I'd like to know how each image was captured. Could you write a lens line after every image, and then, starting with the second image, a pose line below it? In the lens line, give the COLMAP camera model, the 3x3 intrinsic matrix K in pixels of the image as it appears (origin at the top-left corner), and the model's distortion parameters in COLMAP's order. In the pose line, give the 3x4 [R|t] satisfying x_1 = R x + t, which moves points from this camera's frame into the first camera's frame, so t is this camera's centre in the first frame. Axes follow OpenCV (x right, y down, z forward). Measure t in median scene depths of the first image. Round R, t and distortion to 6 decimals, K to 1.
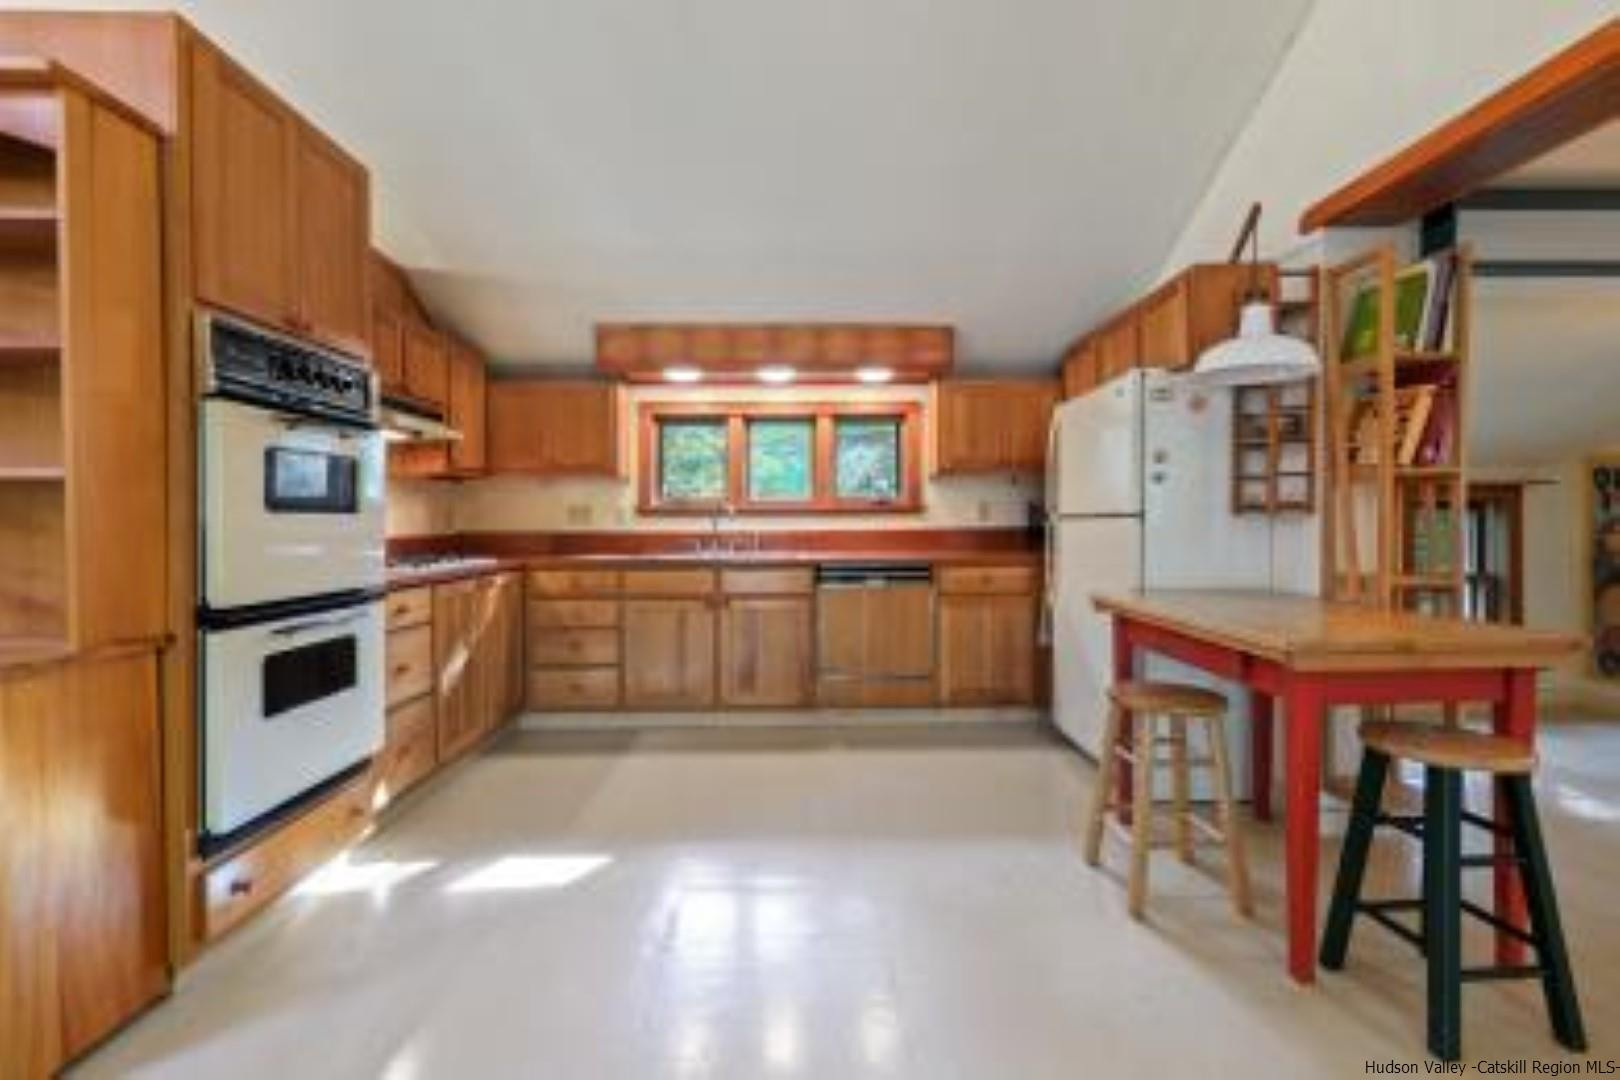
lens RADIAL K [[727.7, 0, 813.1], [0, 727.7, 522.8], [0, 0, 1]] dist [-0.000107, 0.000179]
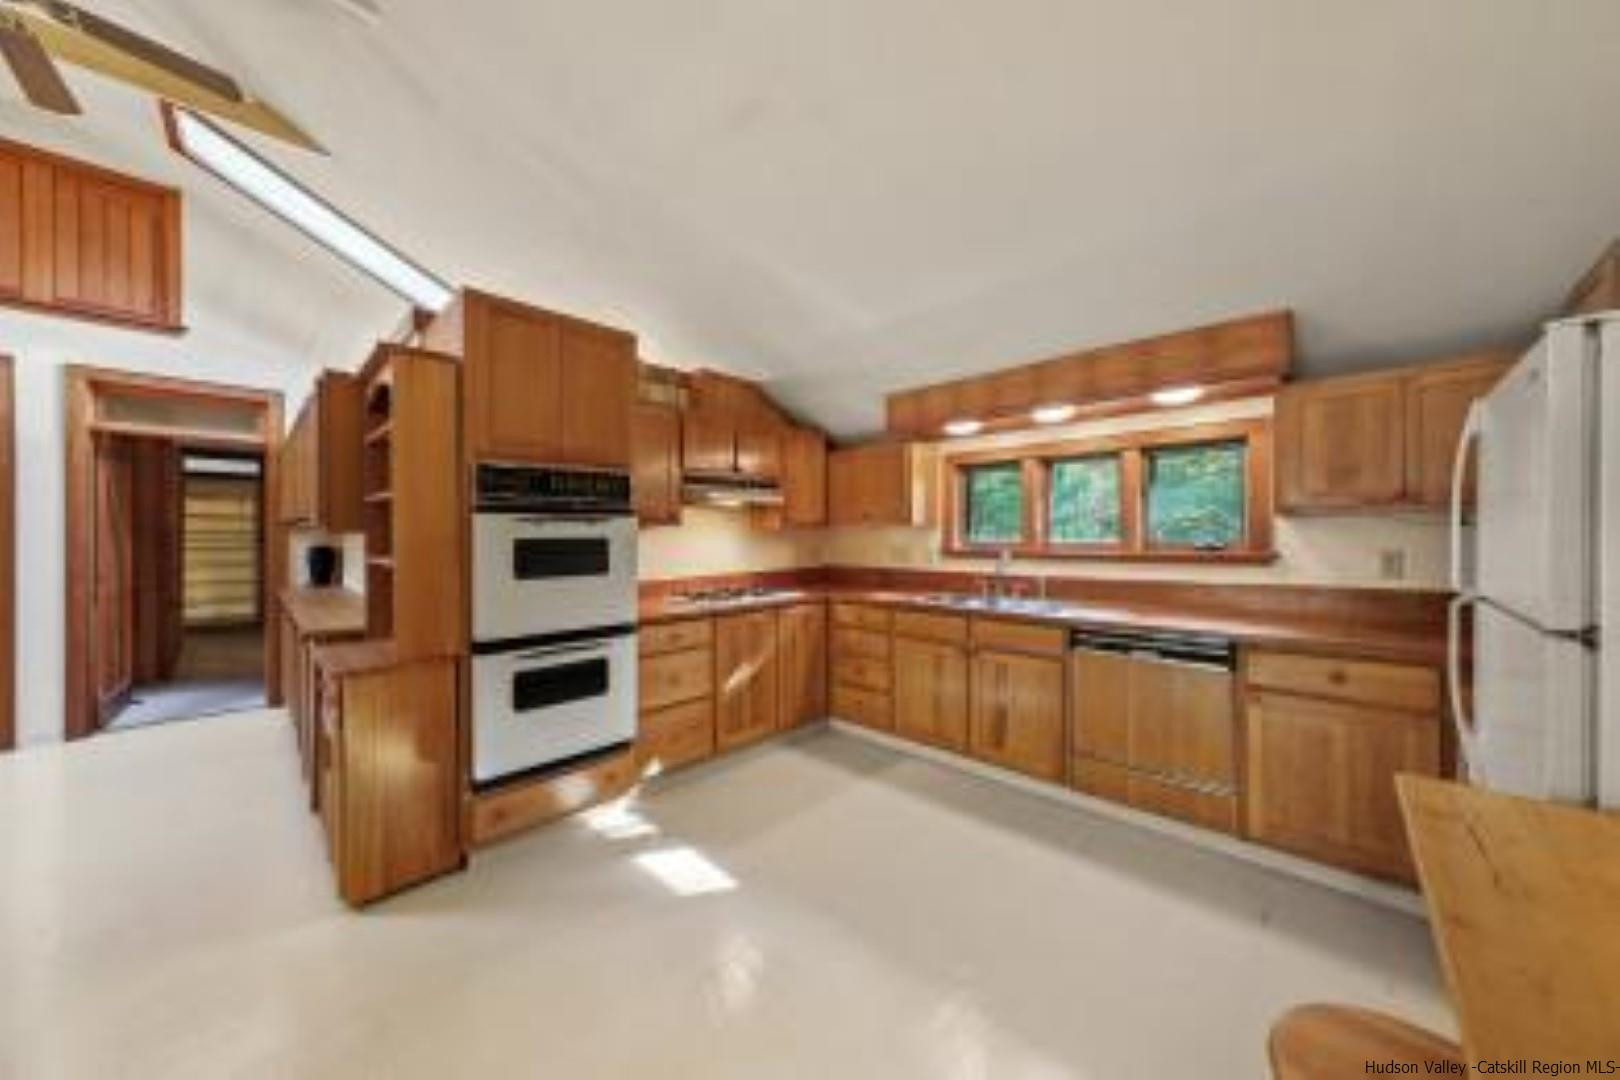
lens RADIAL K [[556.3, 0, 809.7], [0, 556.3, 532.7], [0, 0, 1]] dist [-0.001221, 0.000018]
pose [[0.701121, 0.000051, -0.713042, 0.265665], [0.002631, 0.999993, 0.002658, -0.058304], [0.713037, -0.003740, 0.701116, 0.300126]]
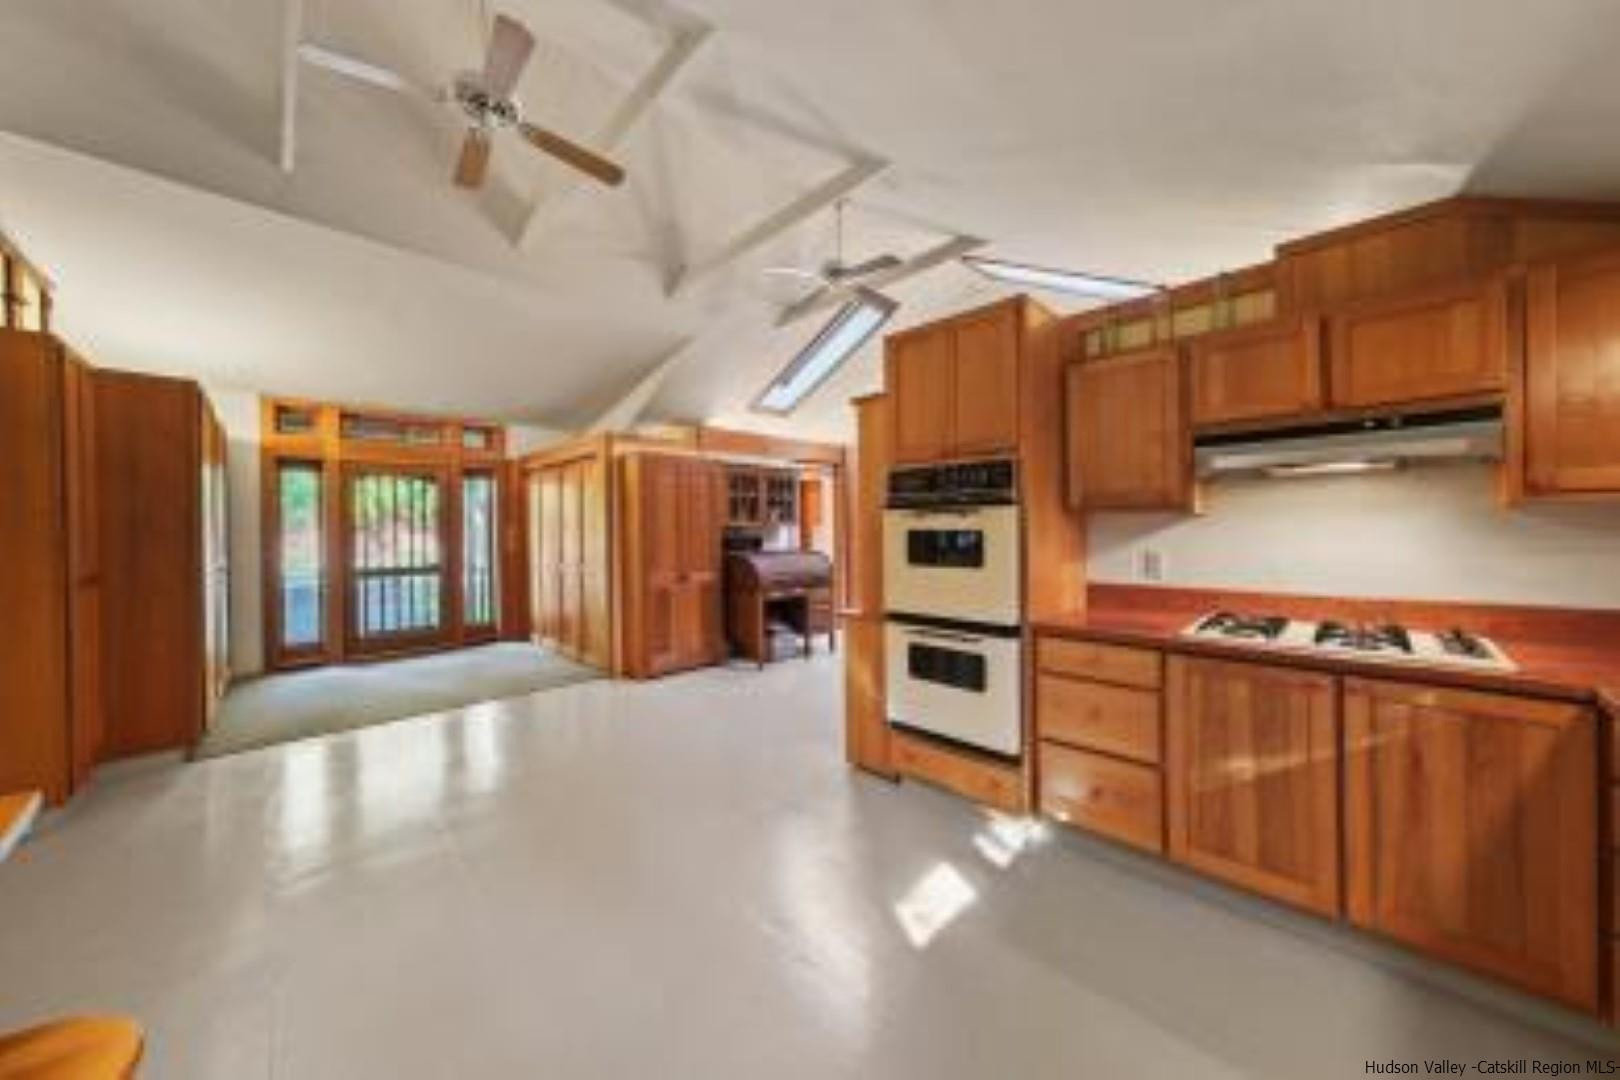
lens RADIAL K [[556.3, 0, 809.7], [0, 556.3, 532.7], [0, 0, 1]] dist [-0.001221, 0.000018]
pose [[-0.723874, 0.012543, -0.689819, 0.201981], [0.013931, 0.999897, 0.003562, -0.052816], [0.689792, -0.007031, -0.723974, 0.908646]]
